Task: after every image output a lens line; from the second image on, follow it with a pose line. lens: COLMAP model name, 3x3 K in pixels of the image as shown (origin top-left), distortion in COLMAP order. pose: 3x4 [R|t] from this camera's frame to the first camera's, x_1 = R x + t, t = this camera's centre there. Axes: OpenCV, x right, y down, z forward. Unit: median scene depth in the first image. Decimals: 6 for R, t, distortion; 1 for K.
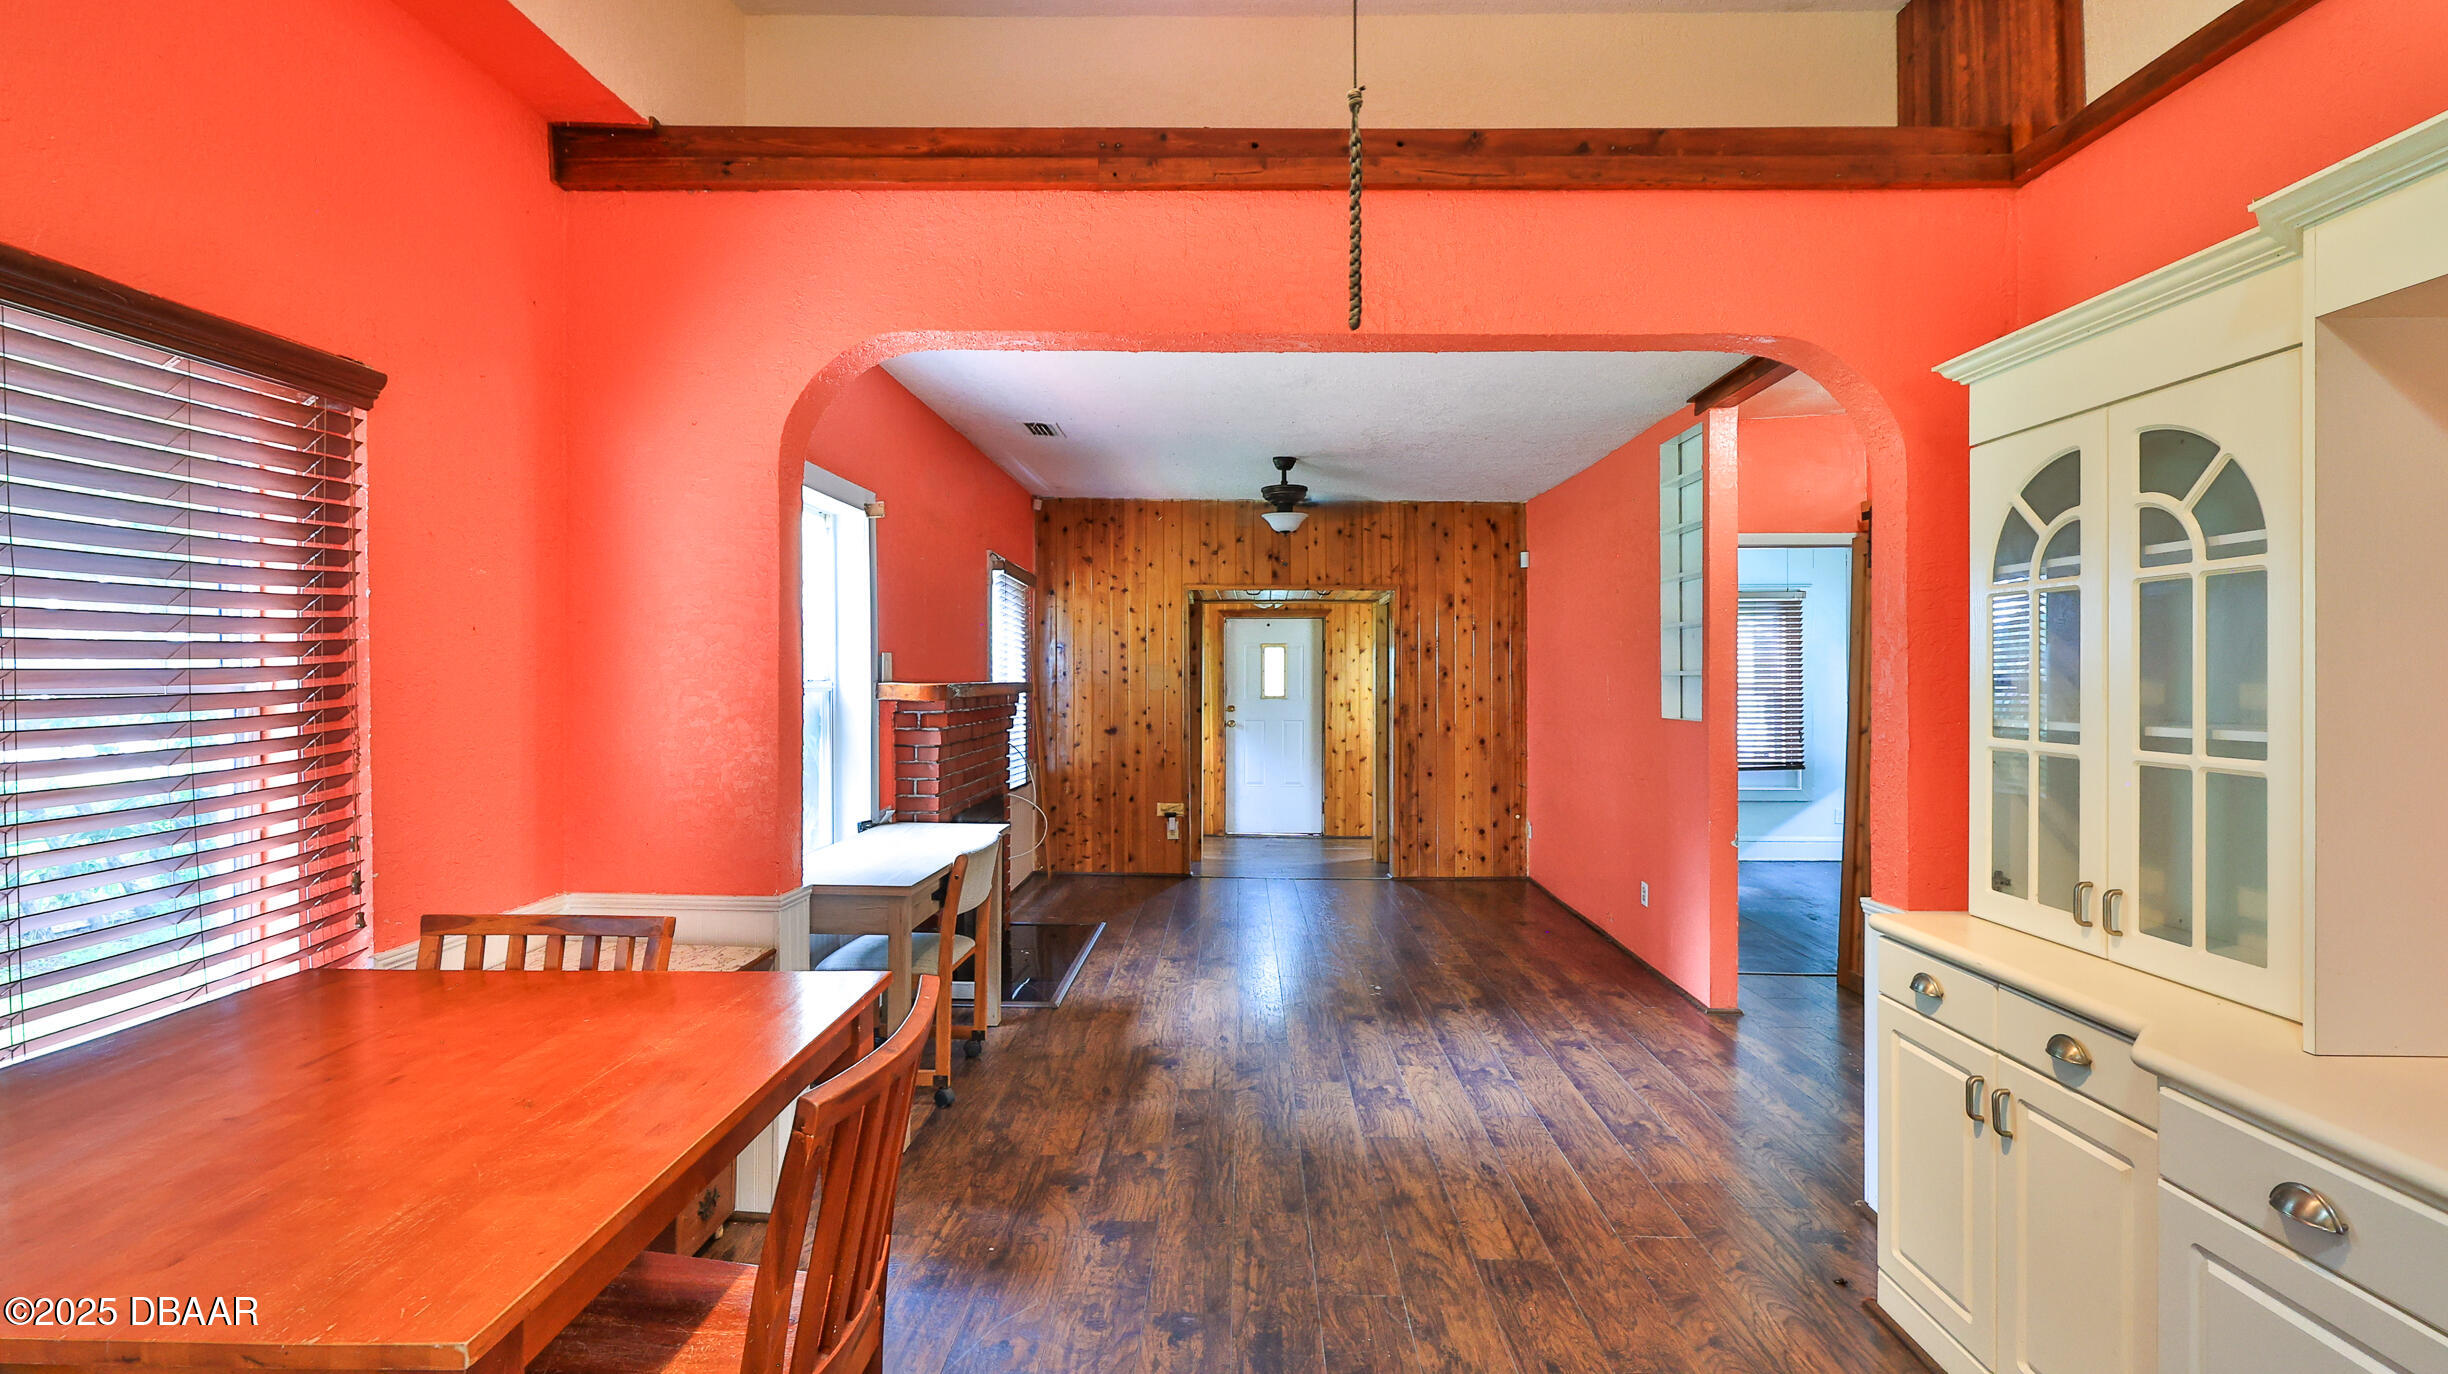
lens RADIAL K [[1084.8, 0, 1215.5], [0, 1084.8, 672.0], [0, 0, 1]] dist [-0.000709, -0.000417]
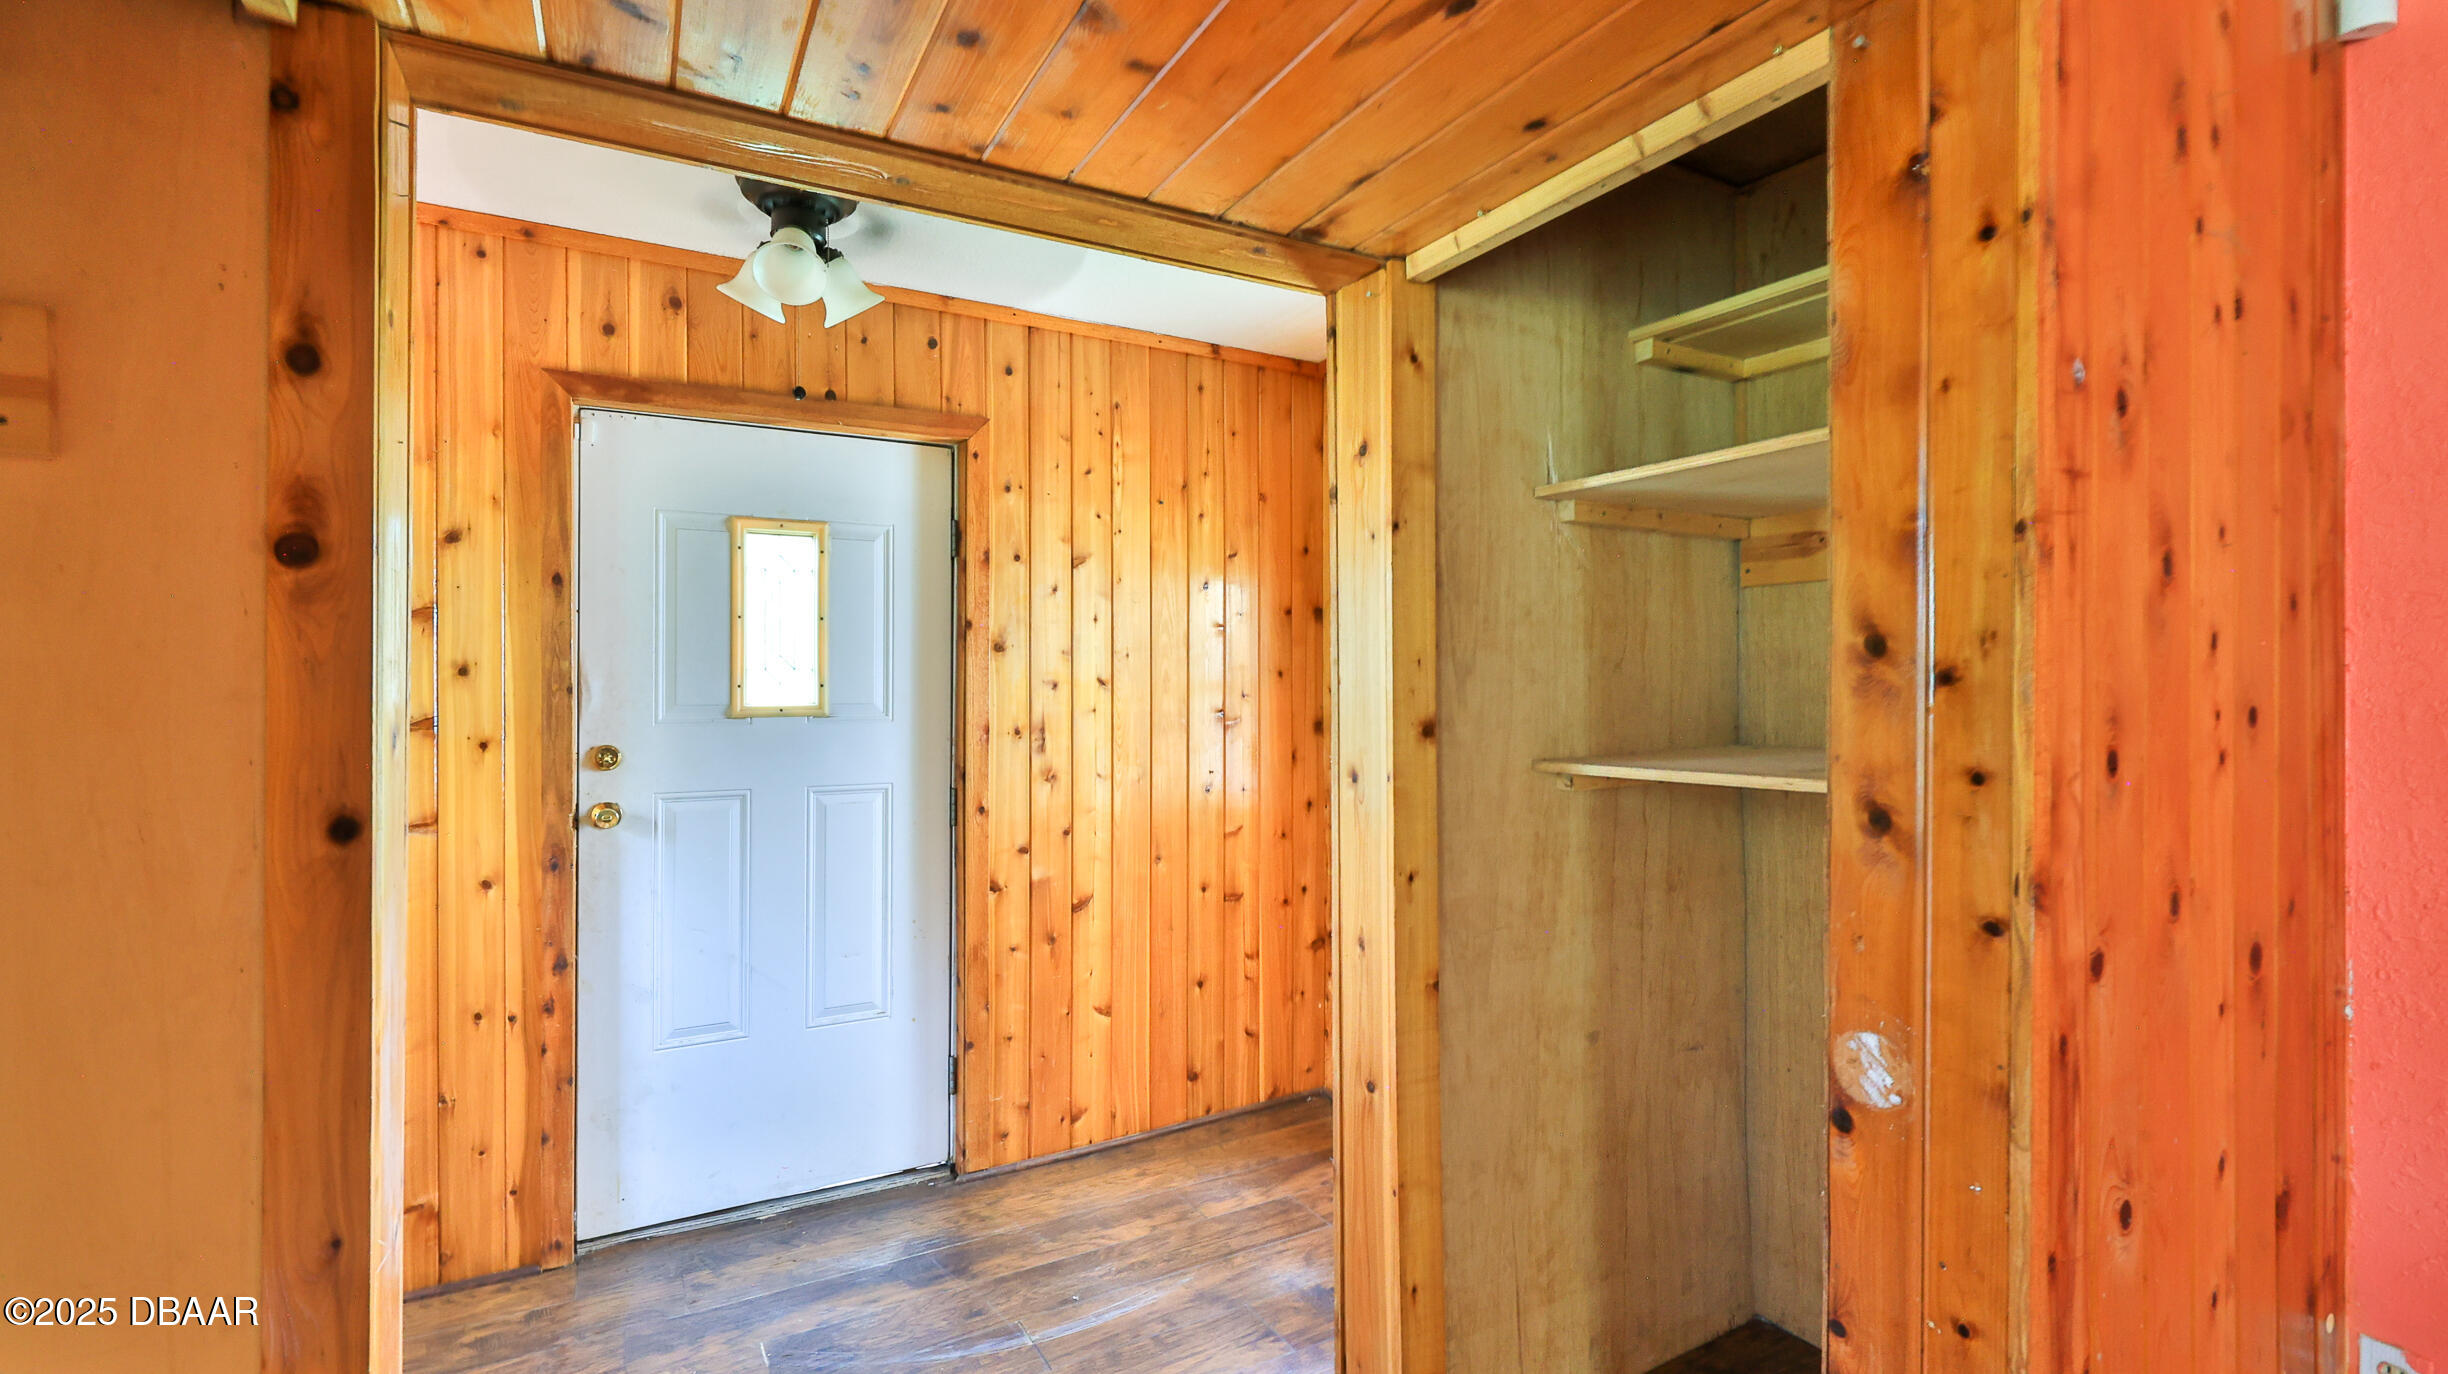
lens RADIAL K [[1084.8, 0, 1215.5], [0, 1084.8, 672.0], [0, 0, 1]] dist [-0.000709, -0.000417]
pose [[0.857834, 0.002279, 0.513923, 0.008845], [-0.000677, 0.999994, -0.003304, 0.018430], [-0.513927, 0.002487, 0.857830, 0.933251]]
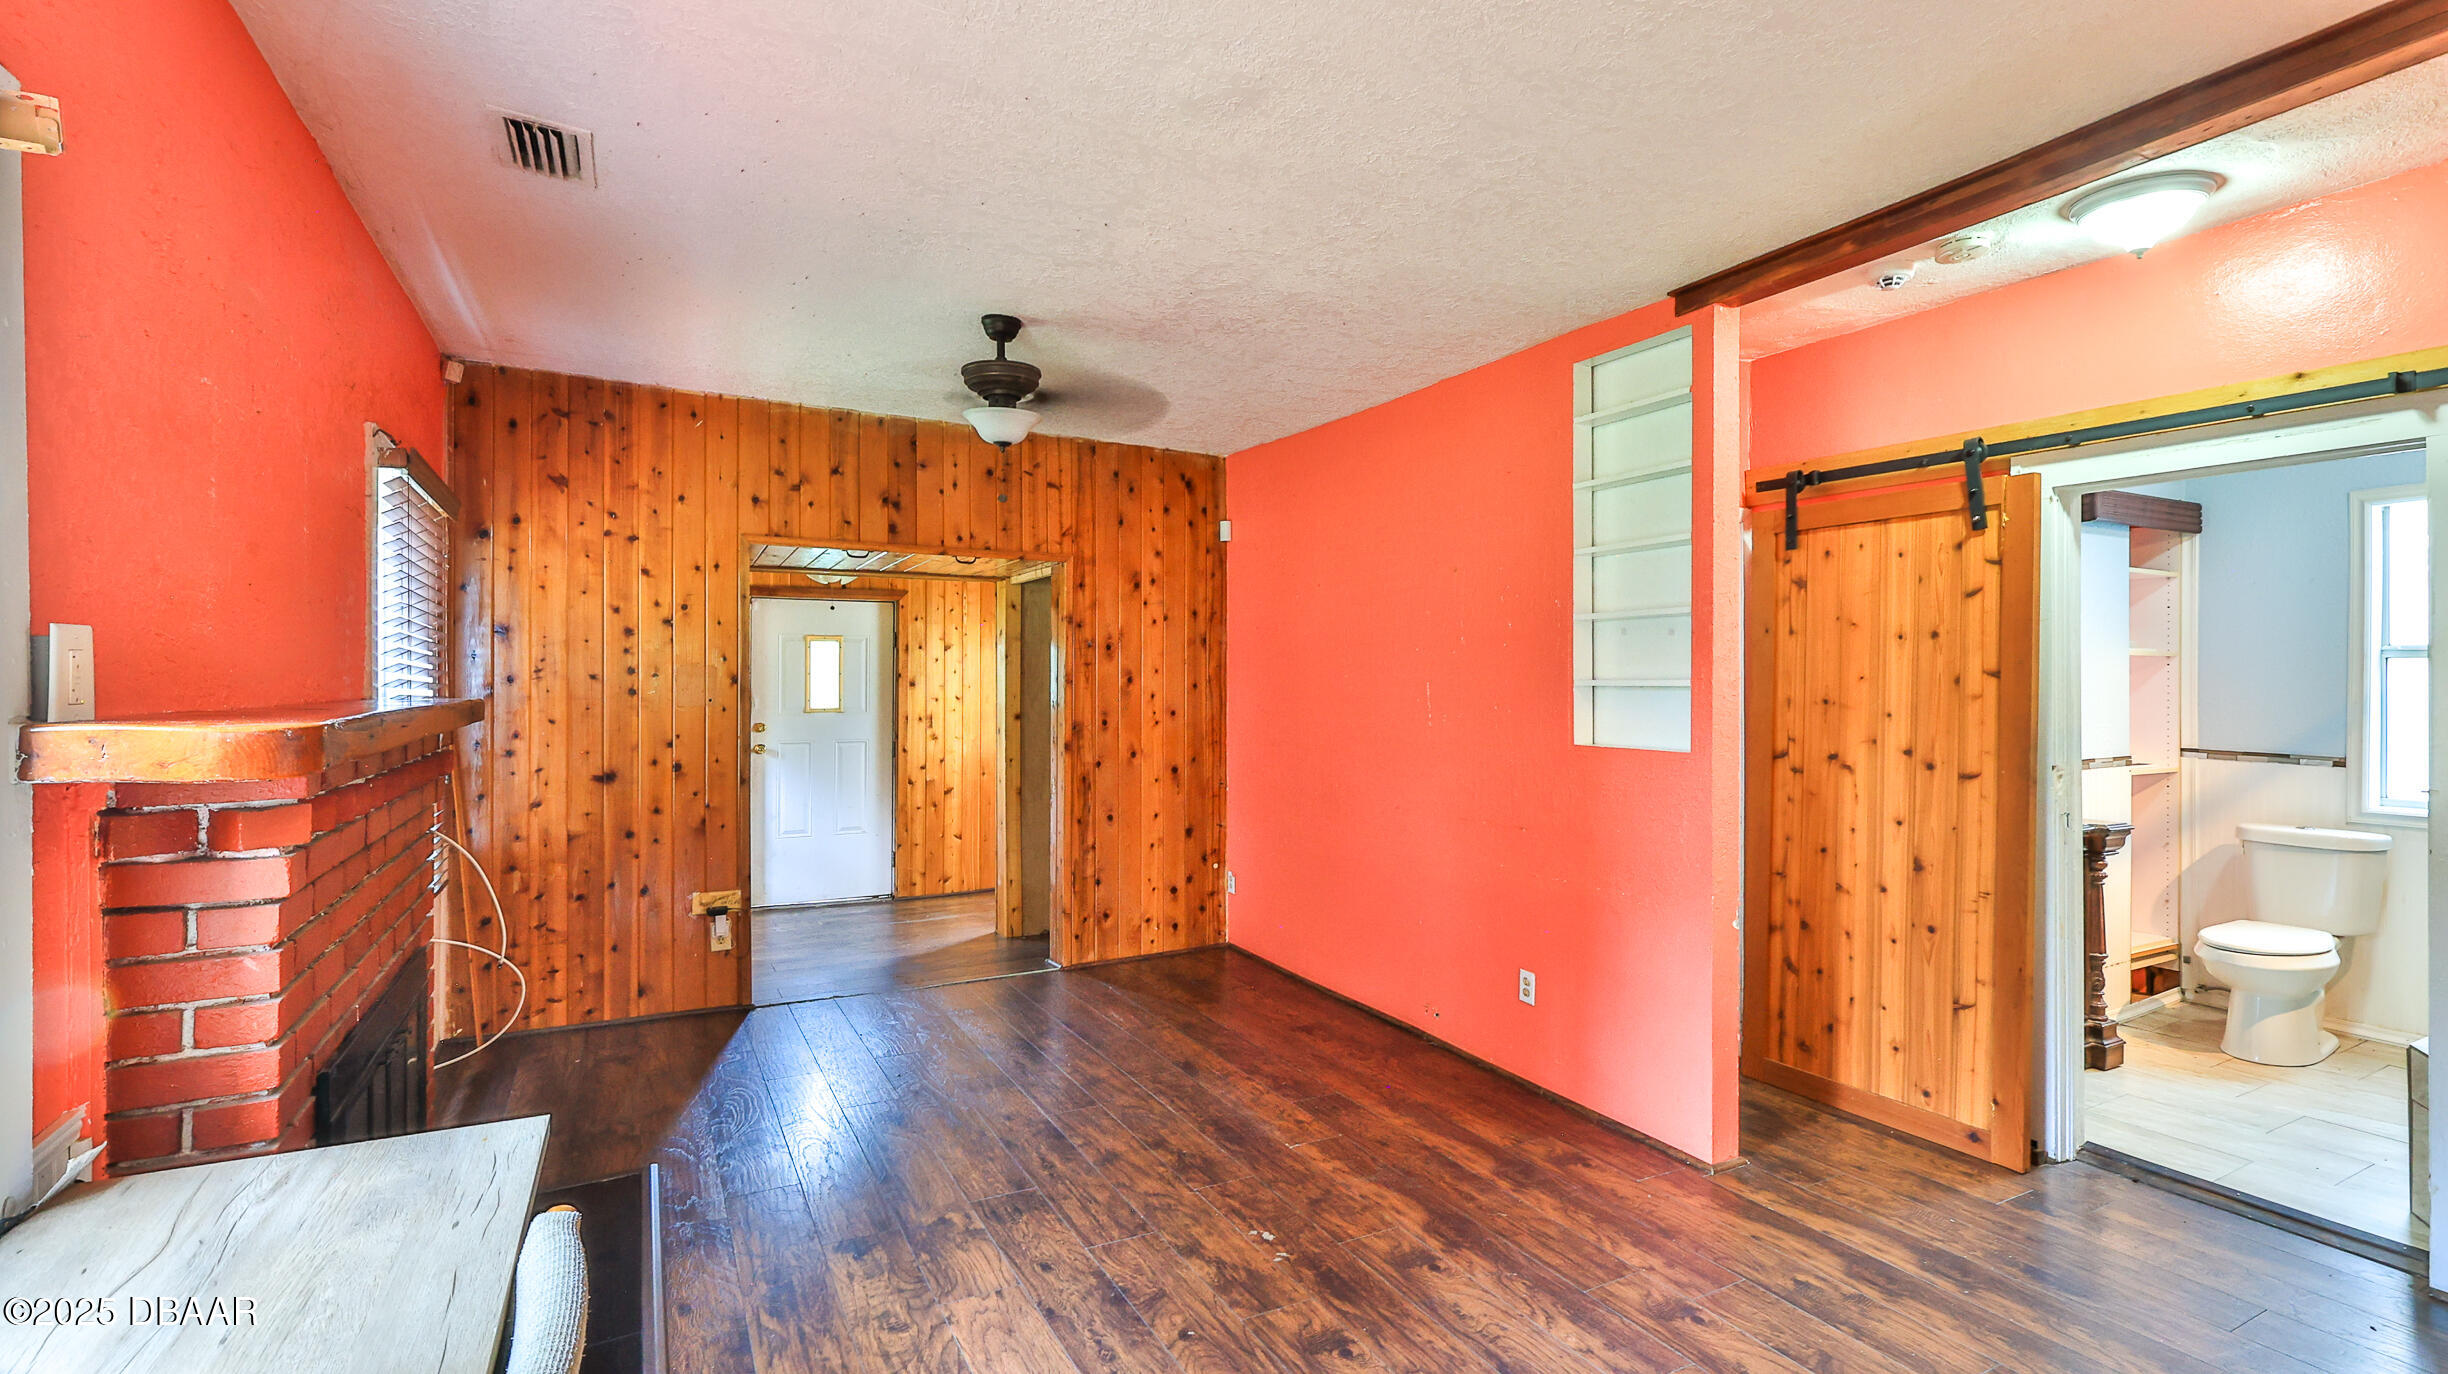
lens RADIAL K [[1084.8, 0, 1215.5], [0, 1084.8, 672.0], [0, 0, 1]] dist [-0.000709, -0.000417]
pose [[0.868724, 0.003100, 0.495287, -0.100952], [-0.003113, 0.999995, -0.000798, -0.003046], [-0.495287, -0.000849, 0.868729, 0.333434]]
